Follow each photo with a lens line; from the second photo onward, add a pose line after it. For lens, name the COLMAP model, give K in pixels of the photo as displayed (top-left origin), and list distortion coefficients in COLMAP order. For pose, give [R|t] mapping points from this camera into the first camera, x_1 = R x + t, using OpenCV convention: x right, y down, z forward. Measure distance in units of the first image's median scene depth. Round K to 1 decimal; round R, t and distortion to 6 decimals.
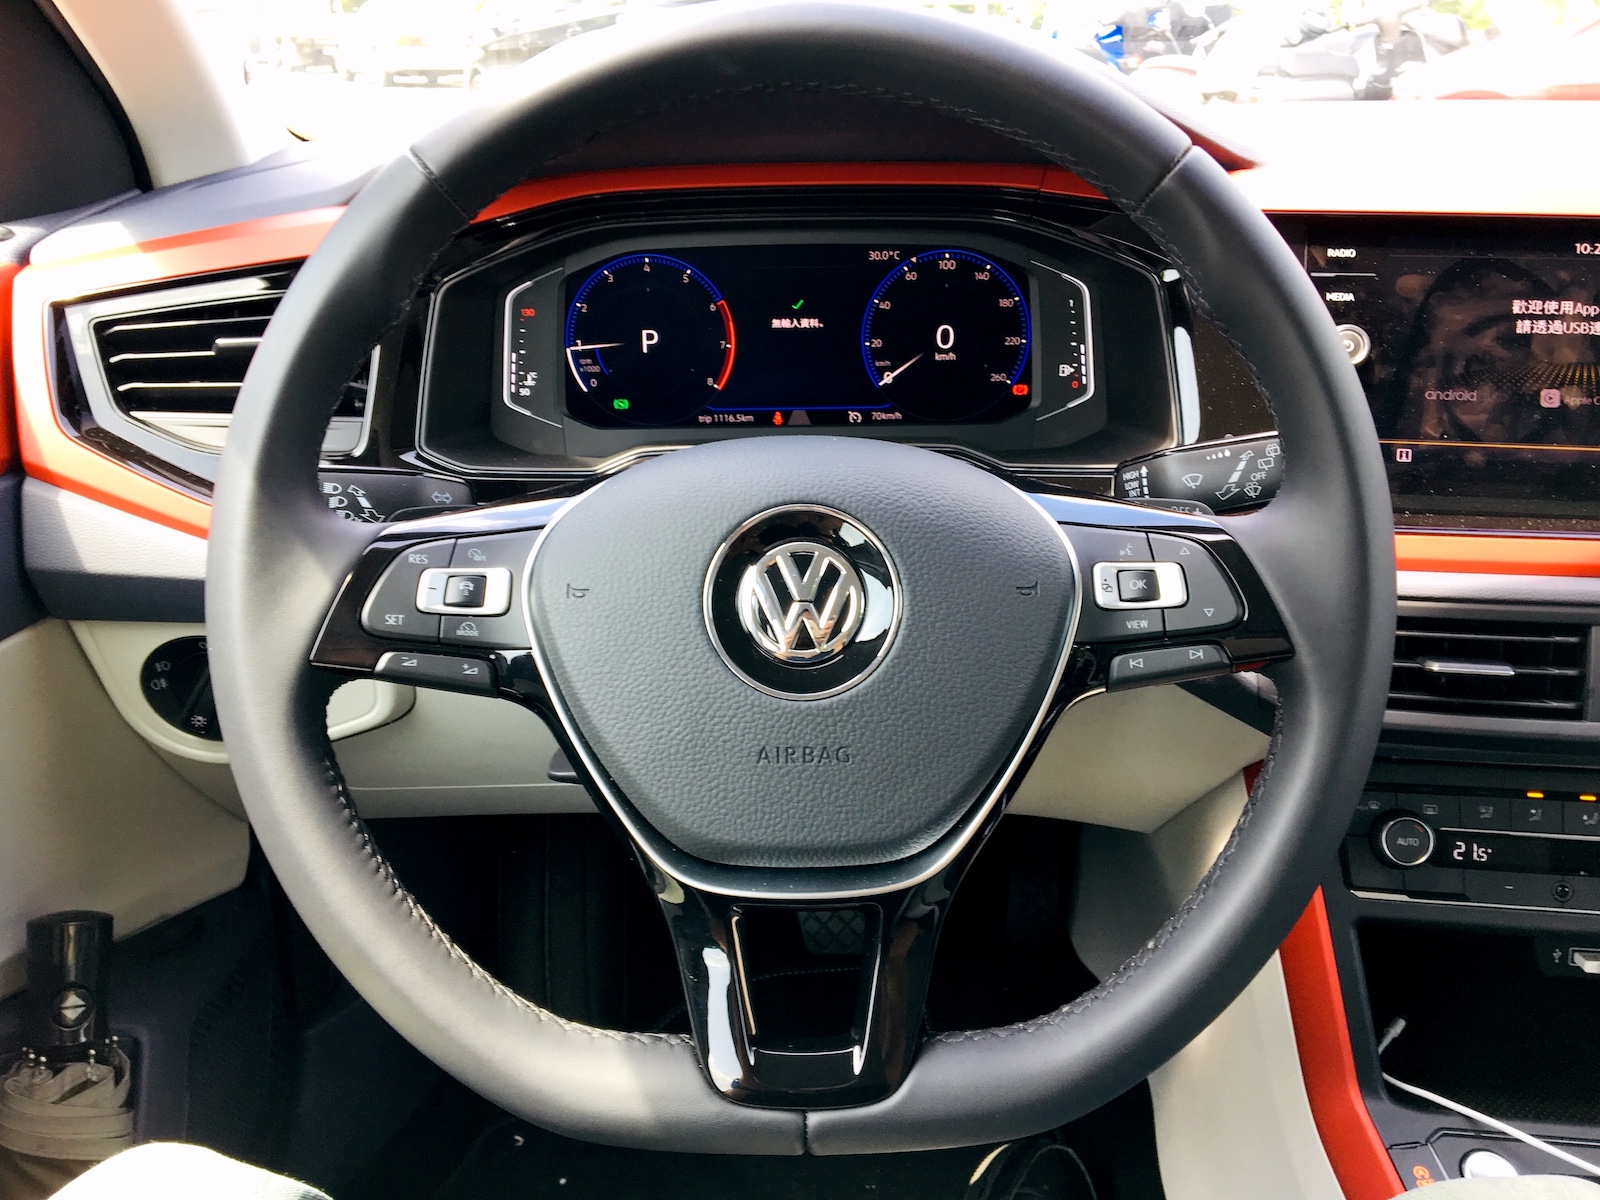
lens RADIAL K [[1348.3, 0, 809.3], [0, 1348.3, 606.2], [0, 0, 1]] dist [0.072906, -0.099053]
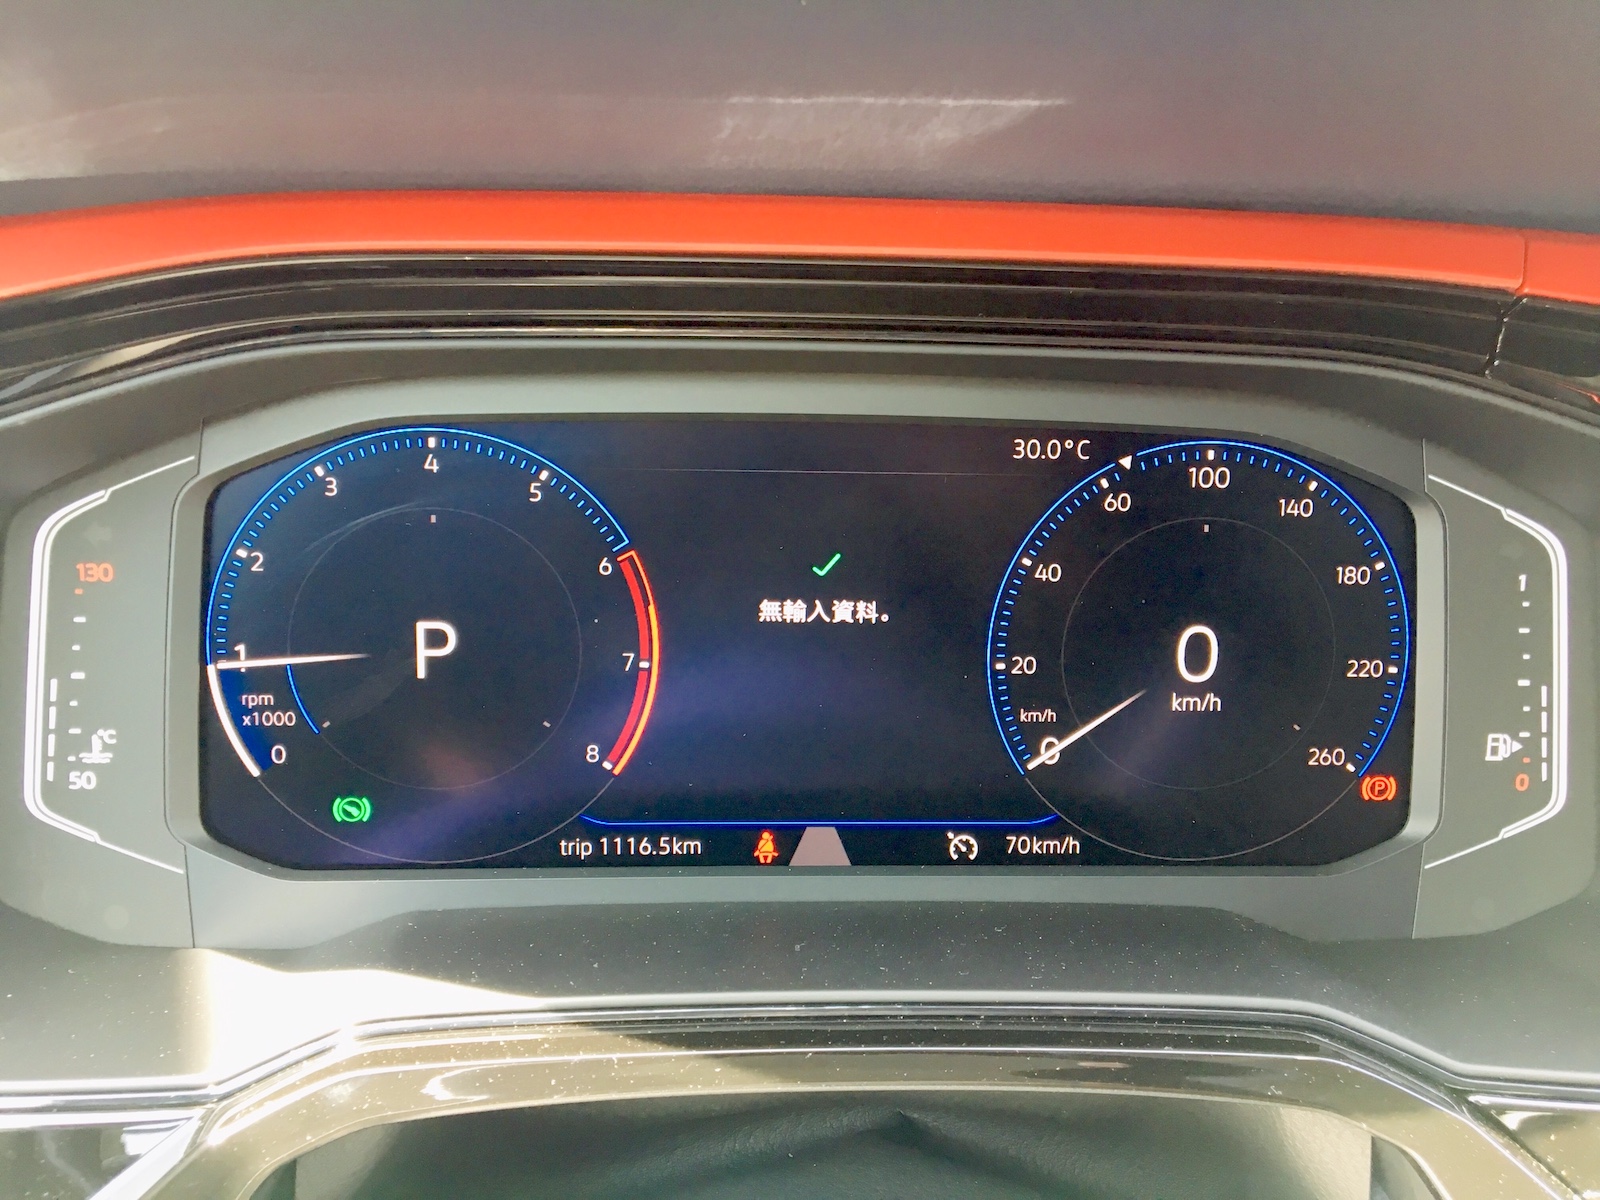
lens RADIAL K [[1348.3, 0, 807.2], [0, 1348.3, 616.5], [0, 0, 1]] dist [0.072906, -0.099053]
pose [[0.997805, 0.022518, 0.062272, -0.041312], [-0.014953, 0.992737, -0.119373, -0.177174], [-0.064508, 0.118180, 0.990895, 0.676178]]
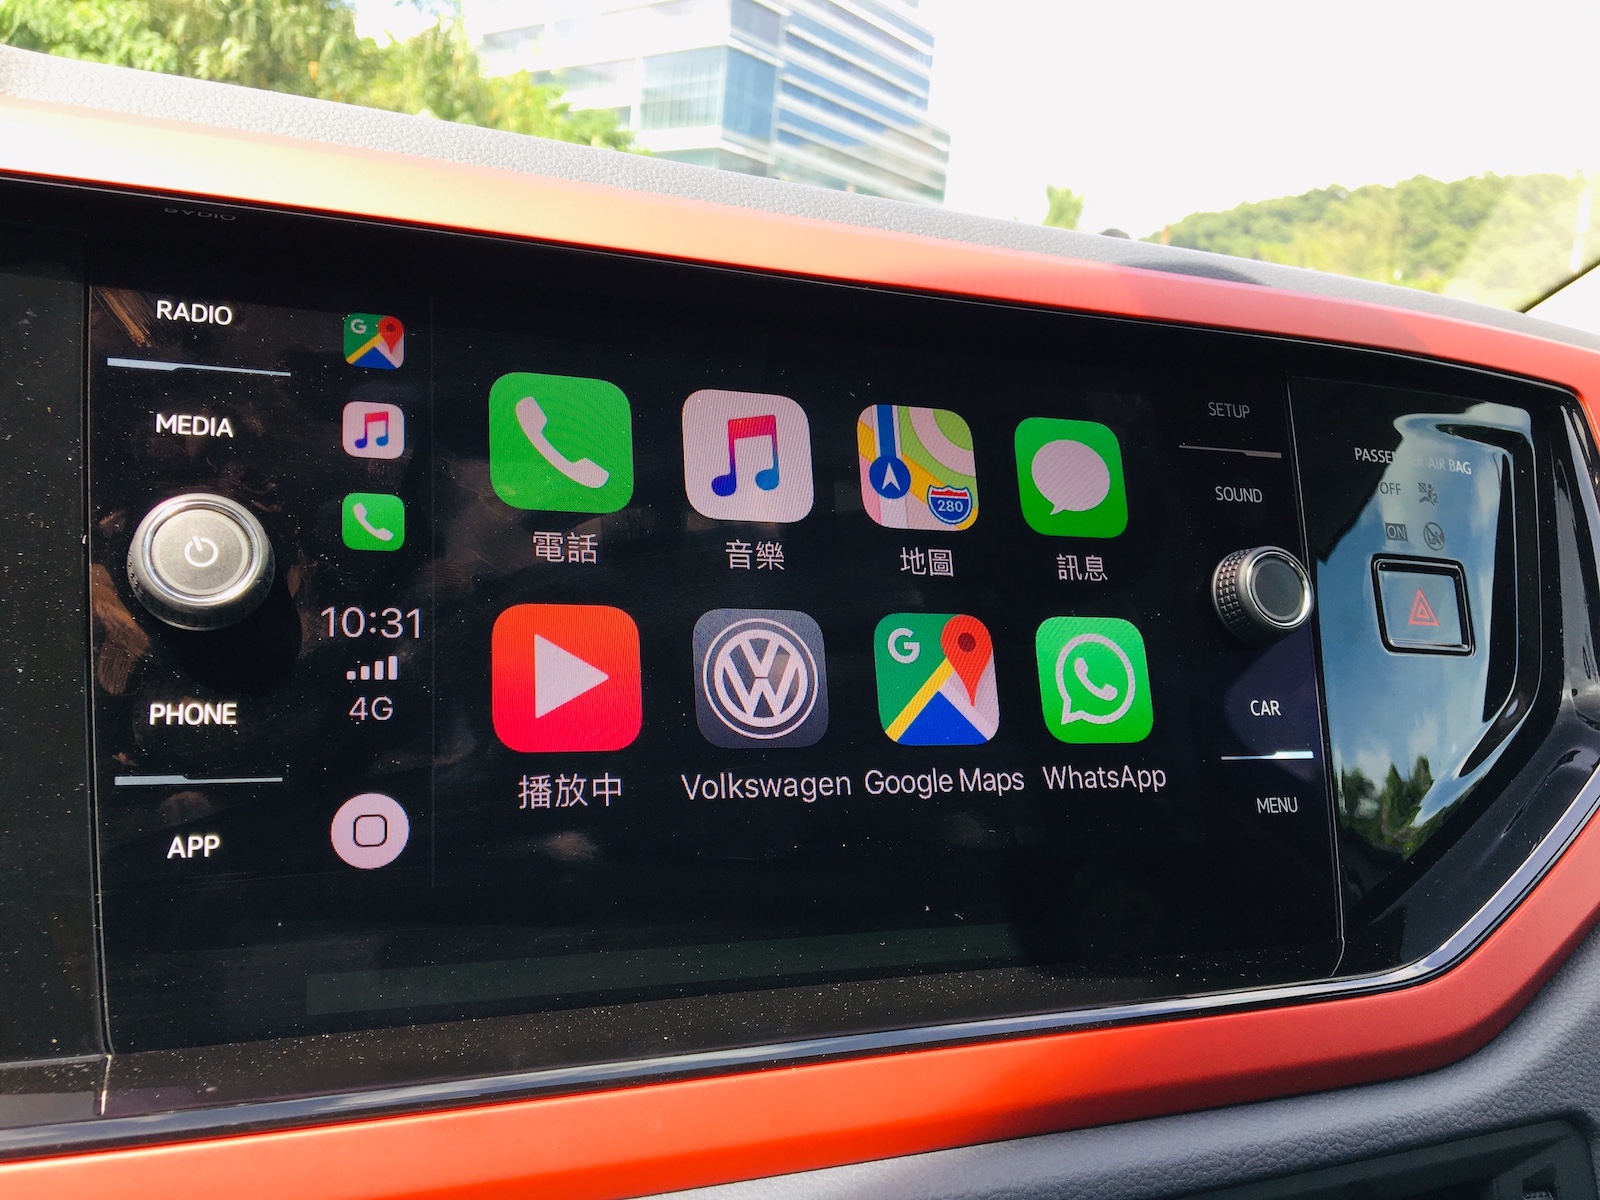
lens RADIAL K [[1348.3, 0, 809.5], [0, 1348.3, 606.0], [0, 0, 1]] dist [0.072906, -0.099053]
pose [[0.859266, 0.000227, 0.511528, 0.340221], [0.111426, 0.975904, -0.187606, -0.093455], [-0.499245, 0.218200, 0.838536, 0.619069]]
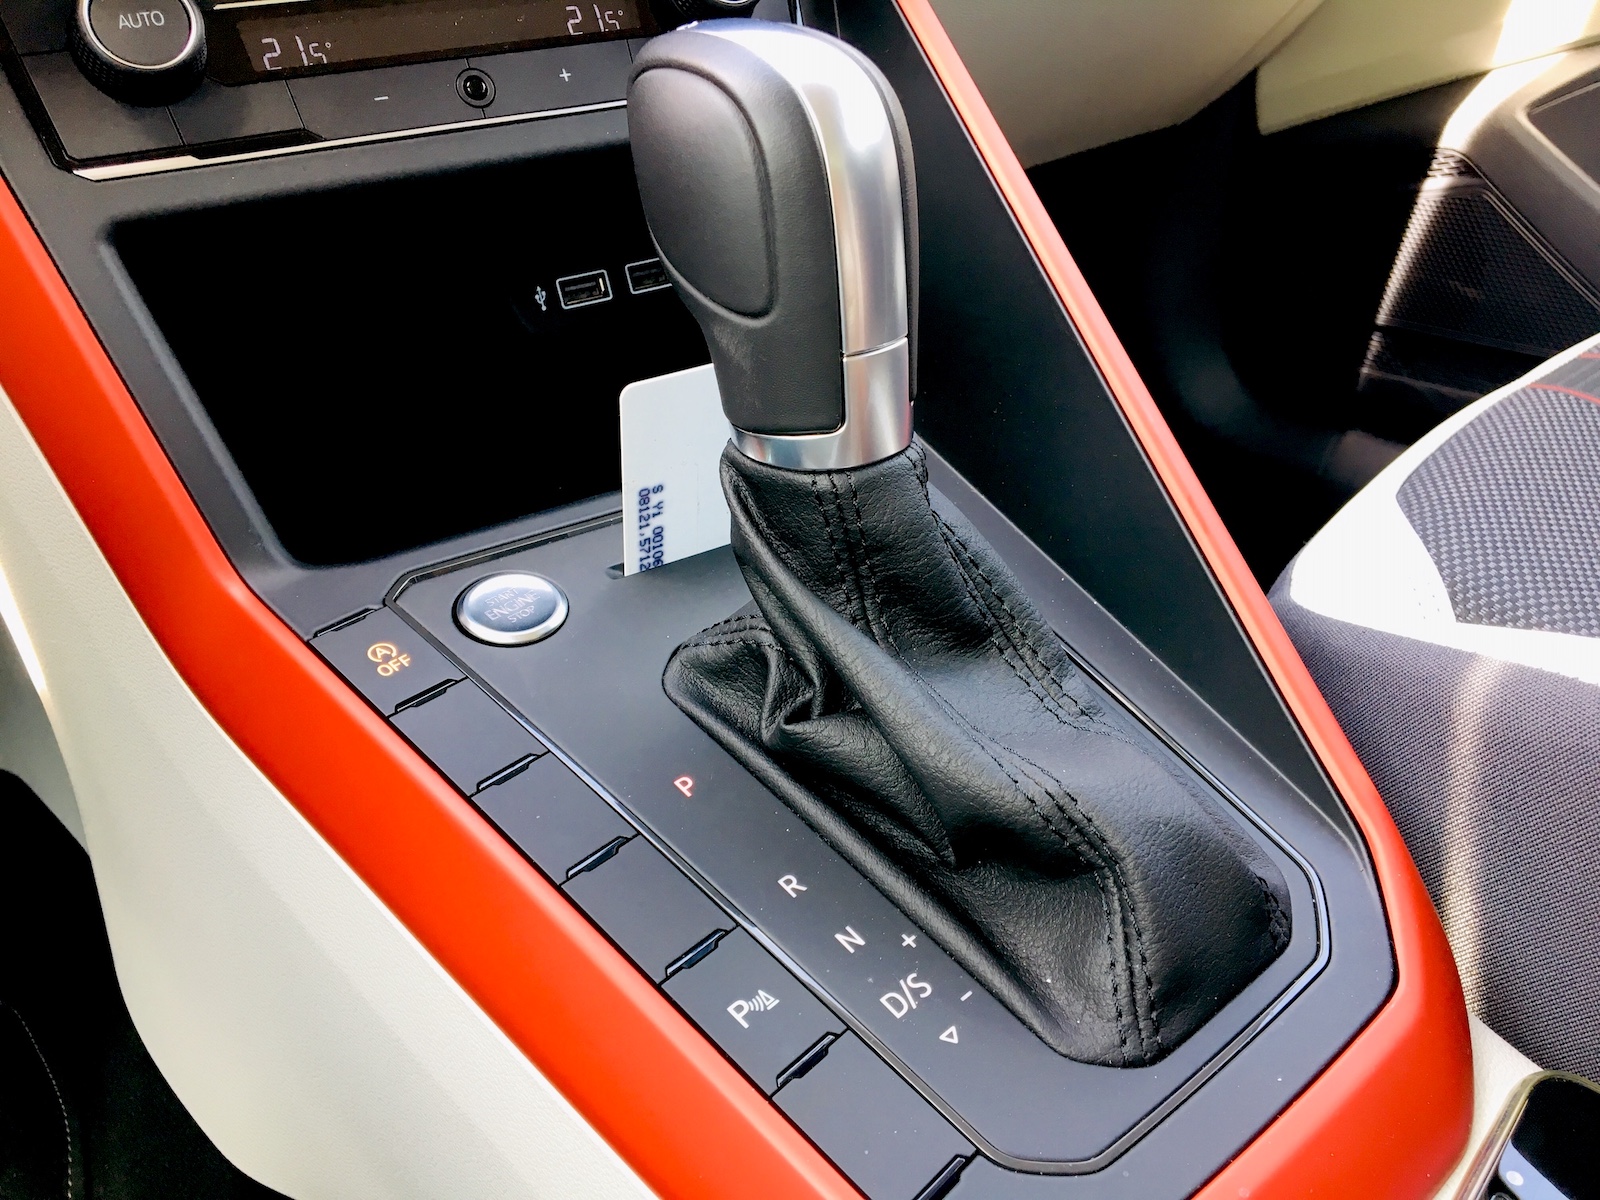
lens RADIAL K [[1348.3, 0, 796.2], [0, 1348.3, 595.1], [0, 0, 1]] dist [0.072906, -0.099053]
pose [[0.767404, -0.327922, 0.550961, 0.288443], [0.287488, 0.944075, 0.161470, 0.342494], [-0.573098, 0.034482, 0.818761, 0.498244]]
